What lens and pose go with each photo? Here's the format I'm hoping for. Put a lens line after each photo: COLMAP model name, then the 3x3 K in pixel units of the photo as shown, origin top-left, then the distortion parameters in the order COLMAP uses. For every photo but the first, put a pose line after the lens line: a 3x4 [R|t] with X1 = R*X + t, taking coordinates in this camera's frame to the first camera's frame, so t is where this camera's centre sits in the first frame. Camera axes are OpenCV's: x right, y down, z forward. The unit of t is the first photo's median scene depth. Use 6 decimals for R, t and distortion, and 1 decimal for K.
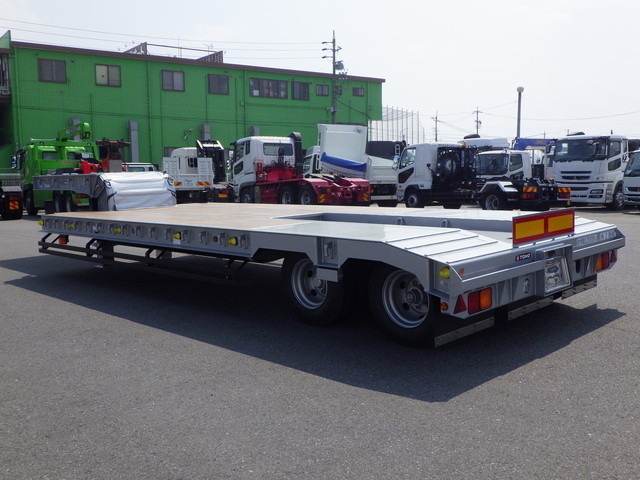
lens RADIAL K [[647.3, 0, 320.0], [0, 647.3, 240.0], [0, 0, 1]] dist [0.008352, -0.018630]
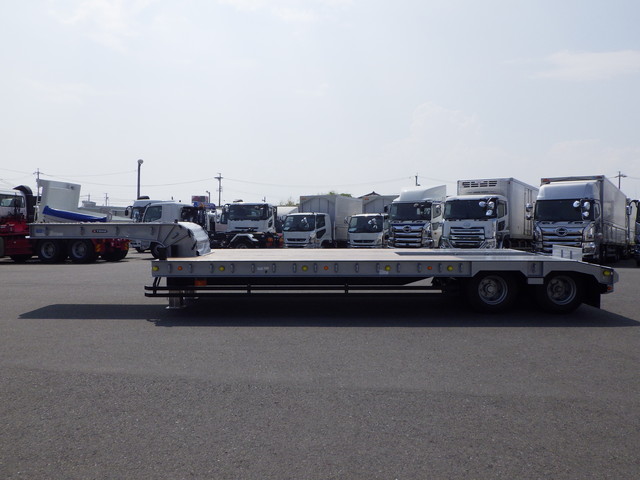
lens RADIAL K [[530.7, 0, 320.0], [0, 530.7, 240.0], [0, 0, 1]] dist [-0.000467, 0.009358]
pose [[0.709031, -0.000407, 0.705177, -0.291676], [0.057565, 0.996696, -0.057304, -0.002256], [-0.702824, 0.081224, 0.706712, 0.063762]]
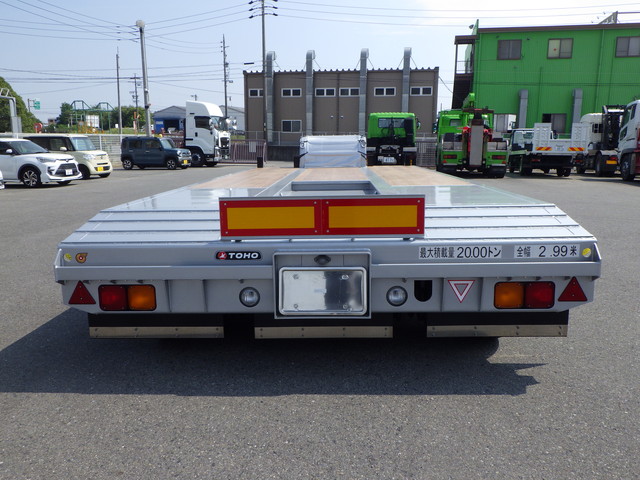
lens RADIAL K [[530.7, 0, 320.0], [0, 530.7, 240.0], [0, 0, 1]] dist [-0.000467, 0.009358]
pose [[0.684208, 0.149112, -0.713880, 0.150131], [-0.086630, 0.988561, 0.123457, -0.013462], [0.724123, -0.022627, 0.689299, 0.125598]]
